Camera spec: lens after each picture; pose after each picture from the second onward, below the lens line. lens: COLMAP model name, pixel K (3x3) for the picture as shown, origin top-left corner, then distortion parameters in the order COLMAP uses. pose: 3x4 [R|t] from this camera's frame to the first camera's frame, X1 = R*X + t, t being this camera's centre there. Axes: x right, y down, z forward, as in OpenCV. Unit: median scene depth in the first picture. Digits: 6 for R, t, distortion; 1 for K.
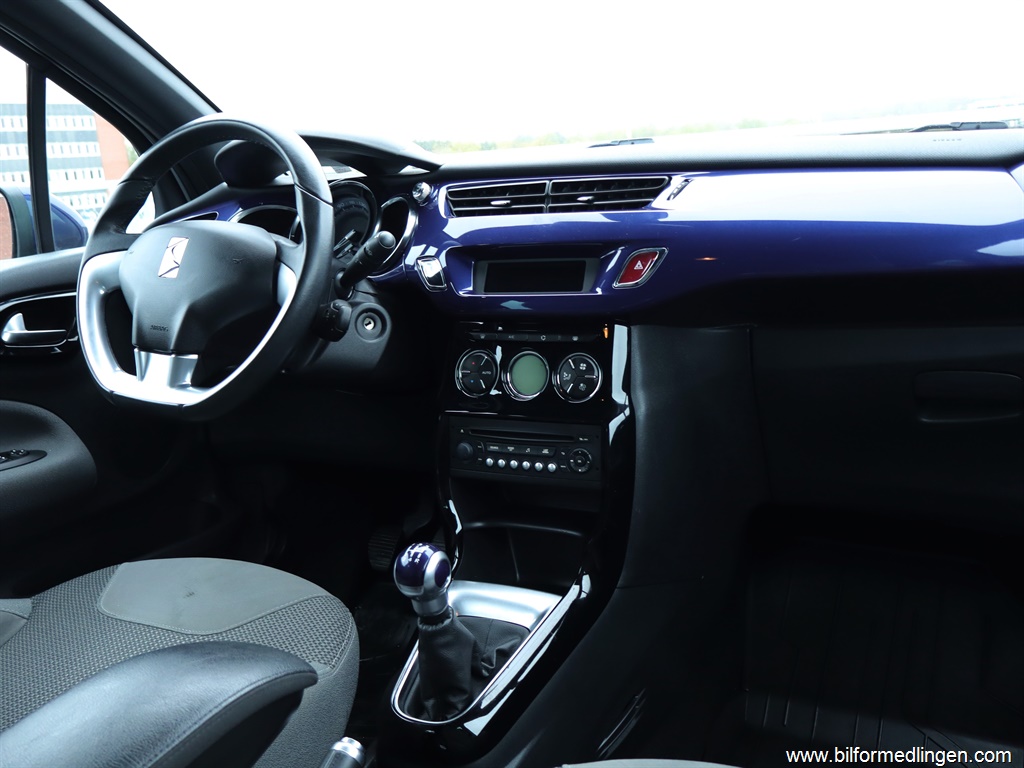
lens RADIAL K [[958.0, 0, 512.0], [0, 958.0, 384.0], [0, 0, 1]] dist [0.007117, 0.006441]
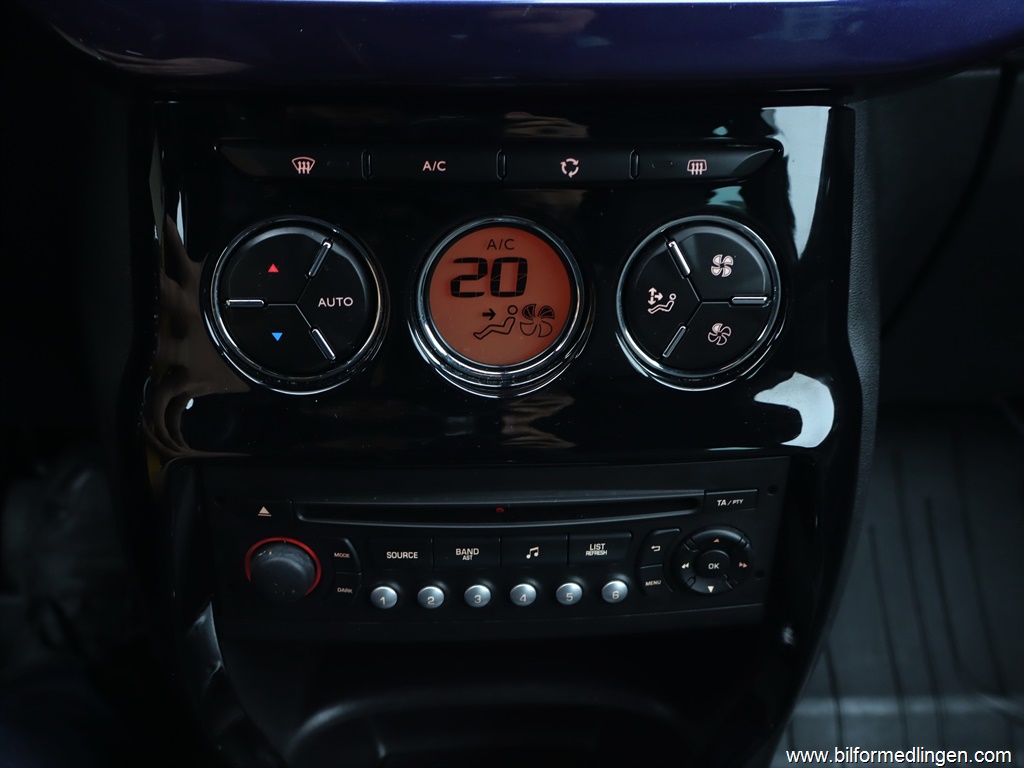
lens RADIAL K [[972.0, 0, 512.0], [0, 972.0, 384.0], [0, 0, 1]] dist [0.005047, 0.003170]
pose [[0.858967, -0.211842, 0.466153, -0.119937], [0.032643, 0.931204, 0.363033, -0.090873], [-0.510989, -0.296617, 0.806789, 0.774837]]
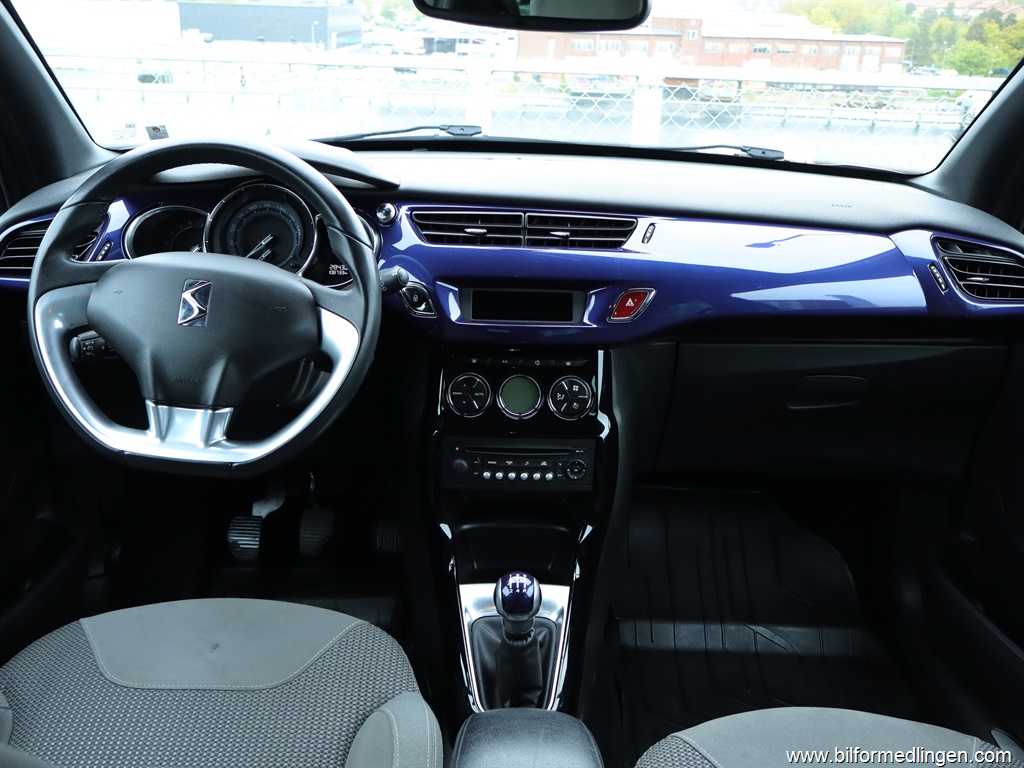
lens RADIAL K [[958.0, 0, 512.0], [0, 958.0, 384.0], [0, 0, 1]] dist [0.007117, 0.006441]
pose [[0.875701, -0.073441, 0.477236, -0.527902], [0.010172, 0.990952, 0.133831, -0.173551], [-0.482746, -0.112341, 0.868525, 0.044477]]
